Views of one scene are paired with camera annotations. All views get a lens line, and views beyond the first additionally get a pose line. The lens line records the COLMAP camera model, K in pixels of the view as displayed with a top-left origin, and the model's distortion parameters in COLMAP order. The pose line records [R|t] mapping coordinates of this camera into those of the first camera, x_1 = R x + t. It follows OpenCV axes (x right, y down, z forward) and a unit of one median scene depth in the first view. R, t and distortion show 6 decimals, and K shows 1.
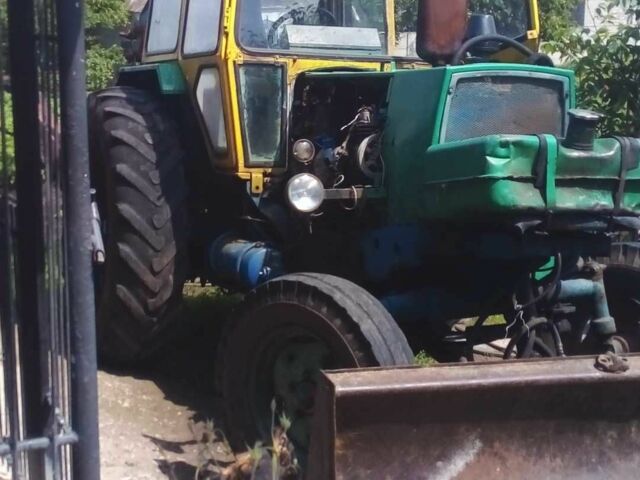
lens RADIAL K [[1180.5, 0, 320.0], [0, 1180.5, 240.0], [0, 0, 1]] dist [0.081202, 0.047585]
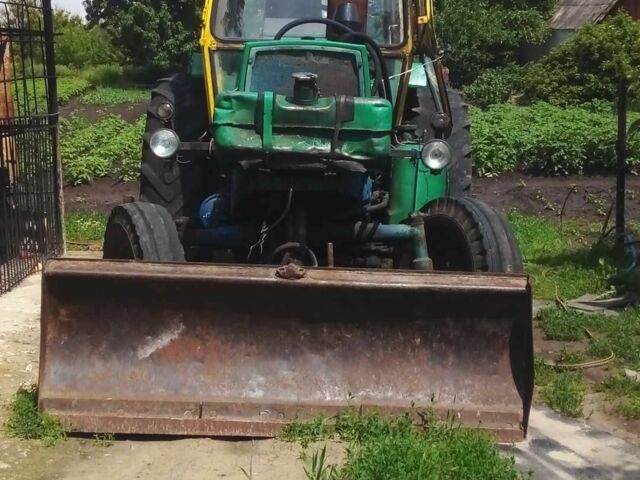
lens RADIAL K [[1180.5, 0, 320.0], [0, 1180.5, 240.0], [0, 0, 1]] dist [0.081202, 0.047585]
pose [[0.925671, 0.044420, -0.375714, 0.721130], [-0.050674, 0.998692, -0.006777, 0.074455], [0.374921, 0.025312, 0.926711, -0.143672]]
